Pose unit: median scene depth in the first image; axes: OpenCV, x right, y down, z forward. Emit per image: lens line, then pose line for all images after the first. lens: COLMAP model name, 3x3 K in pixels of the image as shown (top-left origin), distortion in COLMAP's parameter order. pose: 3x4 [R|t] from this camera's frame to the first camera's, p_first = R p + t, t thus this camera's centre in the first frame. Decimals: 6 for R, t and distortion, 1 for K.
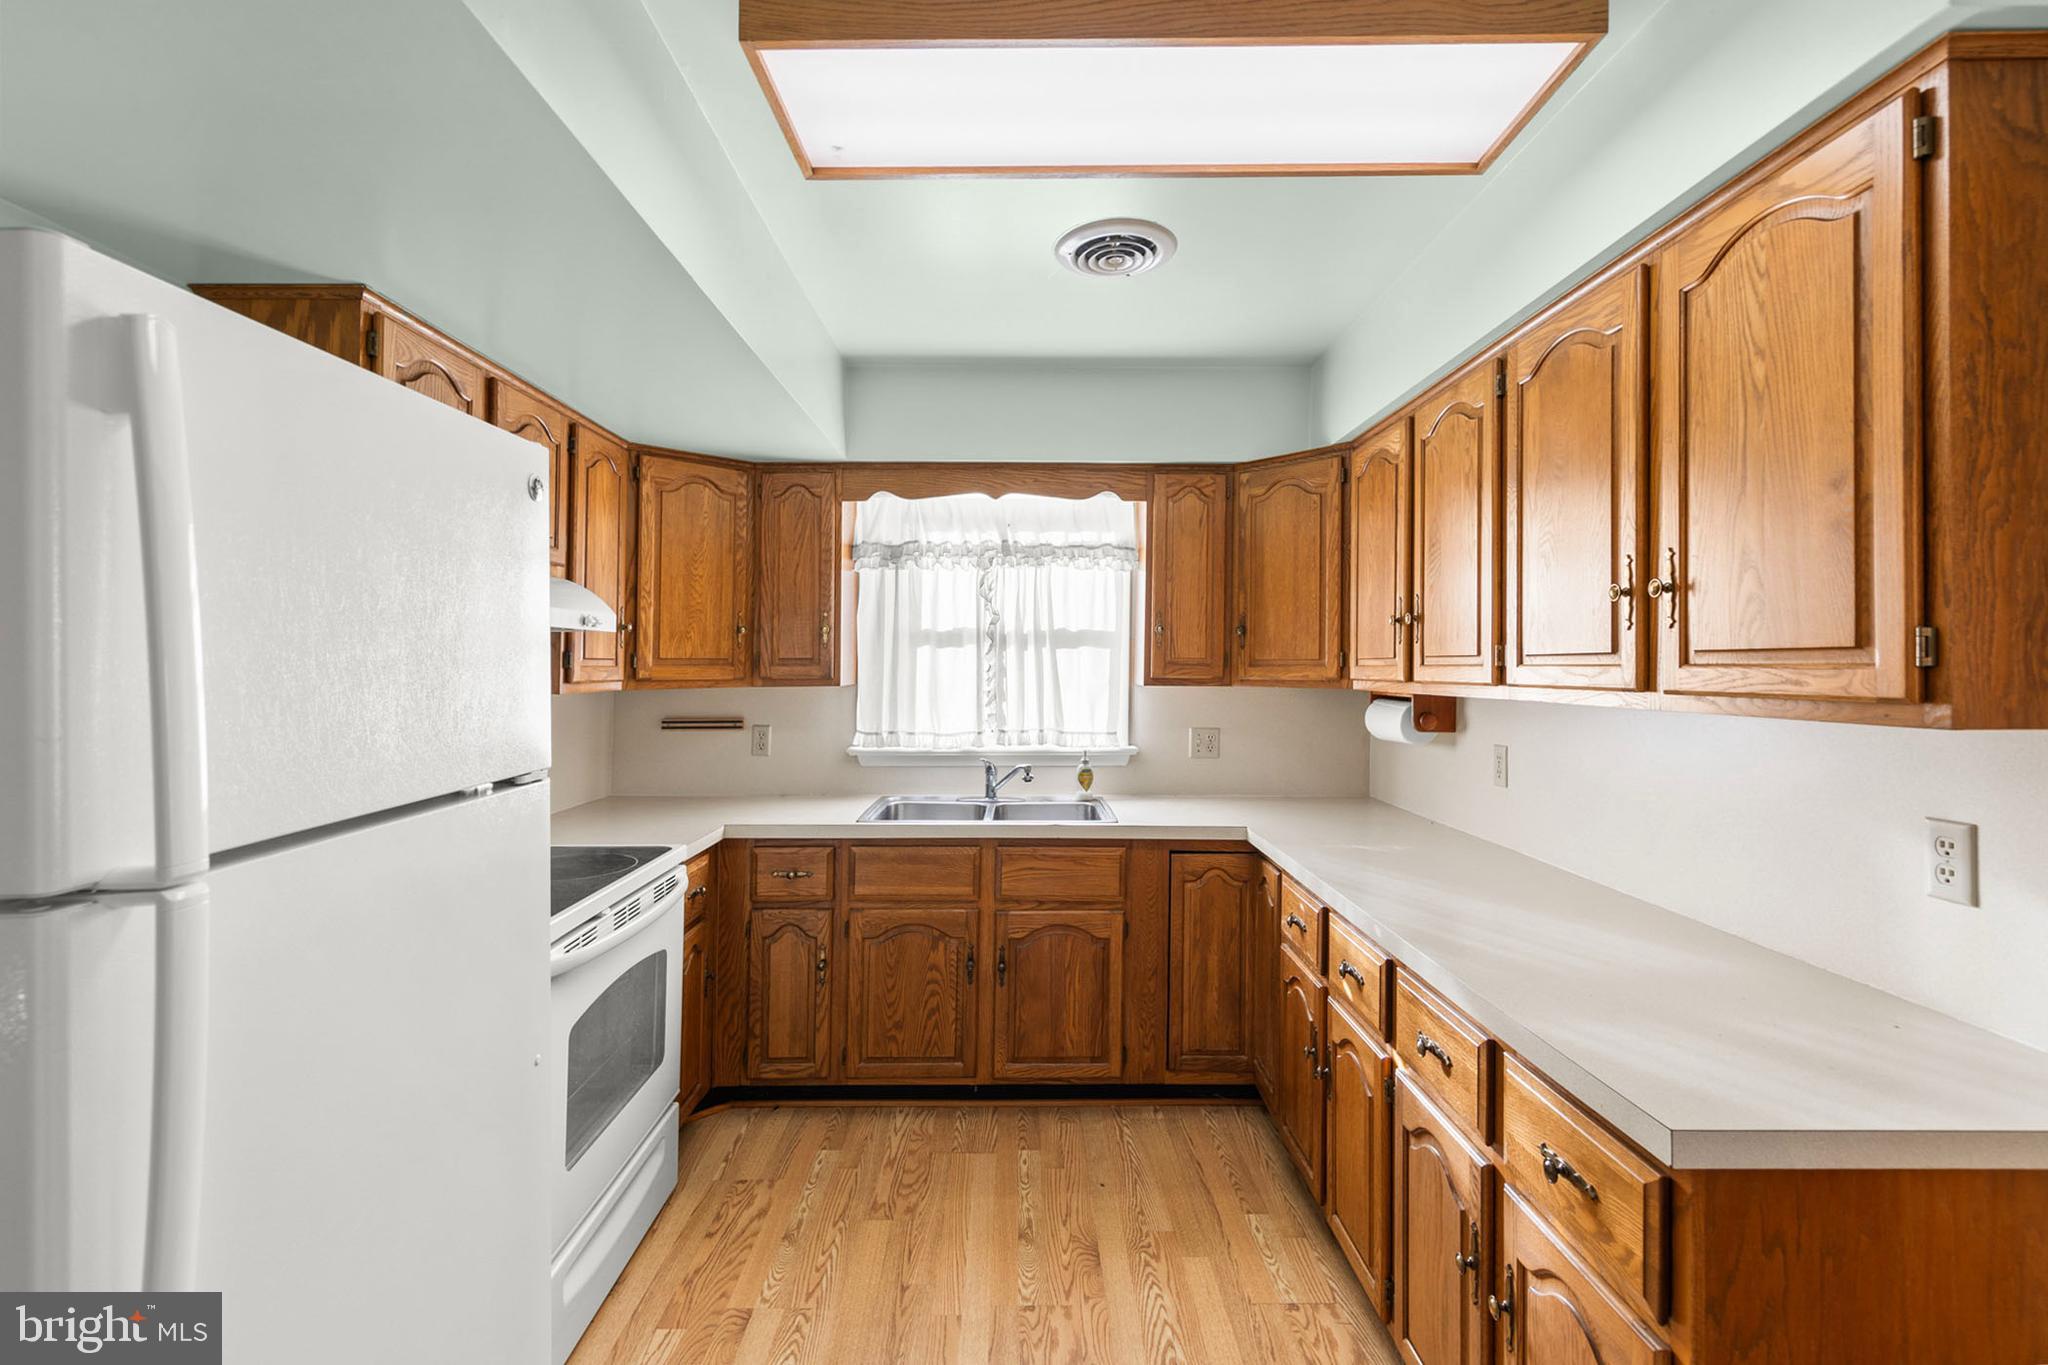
lens RADIAL K [[907.6, 0, 1017.9], [0, 907.6, 639.7], [0, 0, 1]] dist [0.000498, -0.000449]
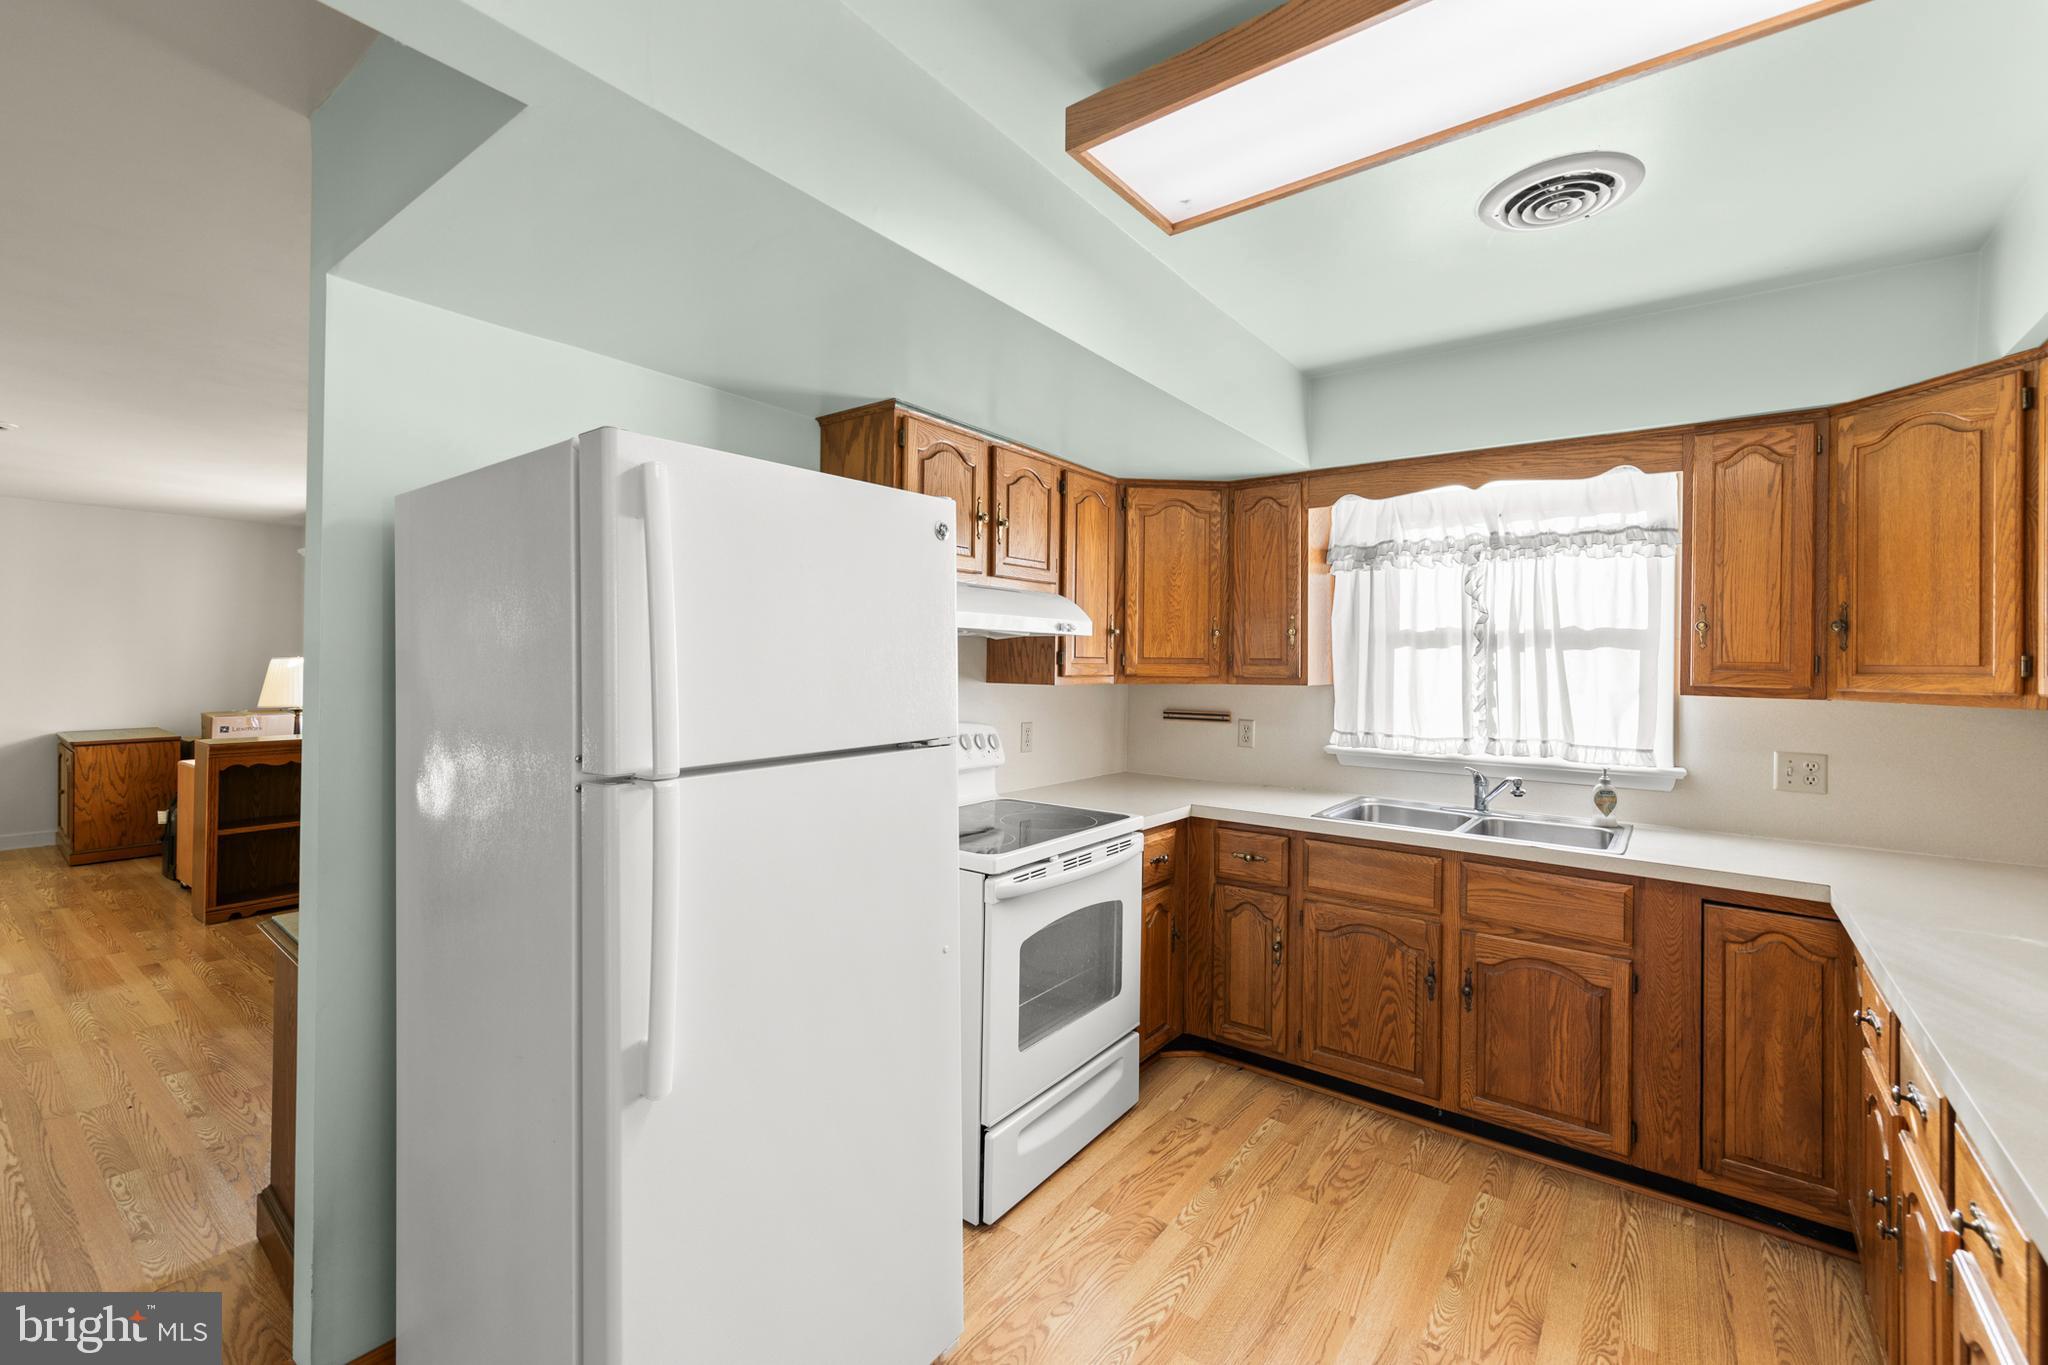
lens RADIAL K [[847.1, 0, 1008.7], [0, 847.1, 641.5], [0, 0, 1]] dist [0.001337, -0.000534]
pose [[0.789677, -0.004539, -0.613506, 0.144686], [0.004298, 0.999989, -0.001866, 0.000885], [0.613508, -0.001163, 0.789688, 0.021777]]
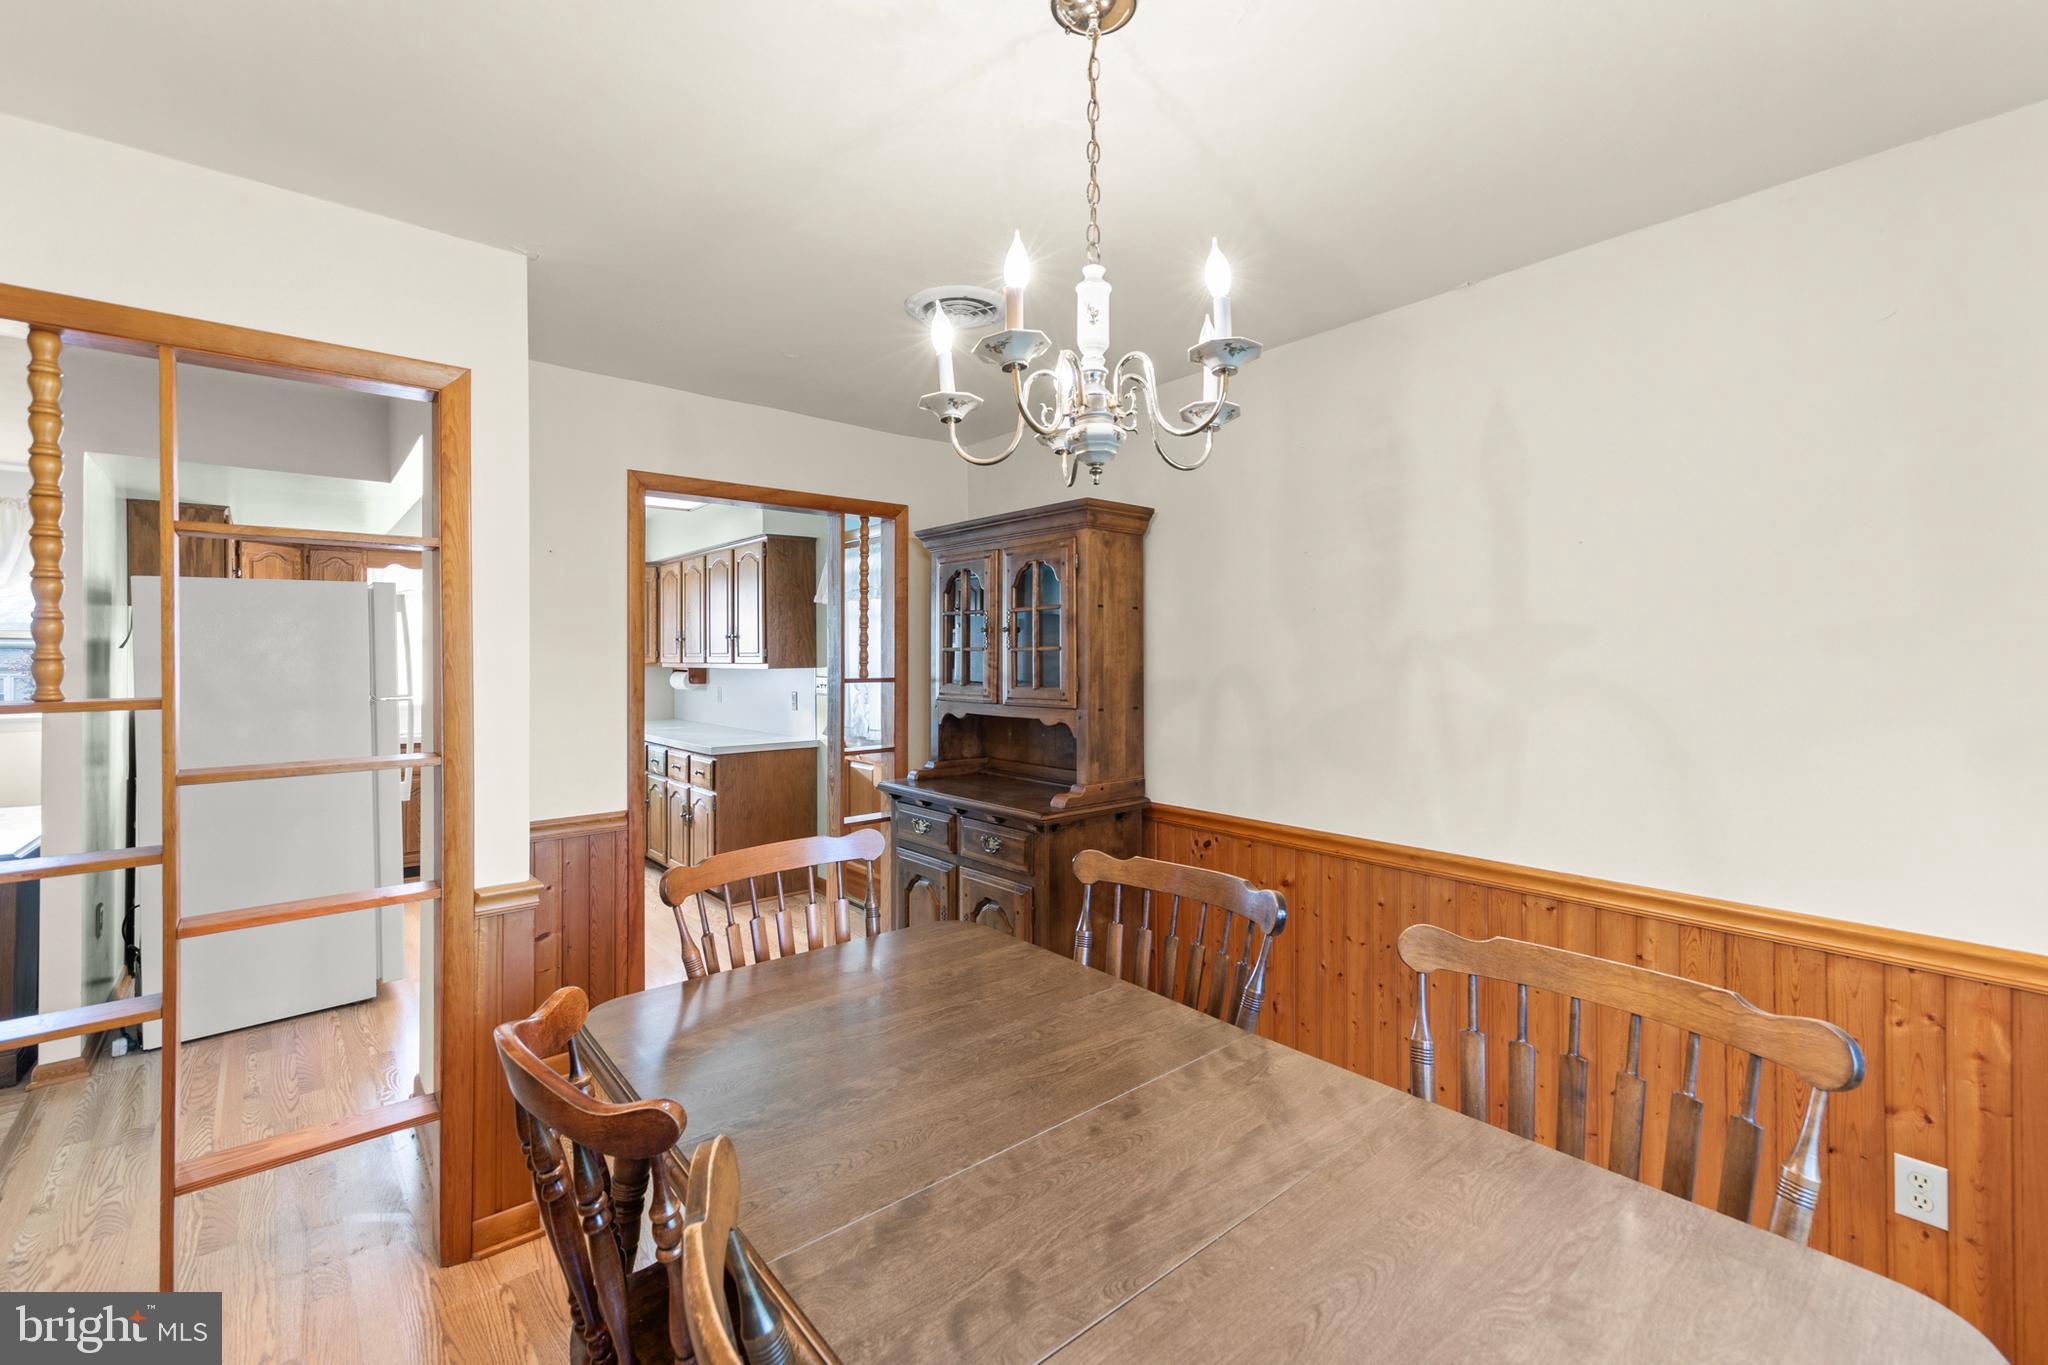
lens RADIAL K [[885.8, 0, 1028.4], [0, 885.8, 663.9], [0, 0, 1]] dist [0.000569, -0.000250]
pose [[0.759851, -0.011324, 0.649999, -0.405492], [-0.013232, 0.999372, 0.032878, -0.039247], [-0.649963, -0.033583, 0.759224, -1.375088]]
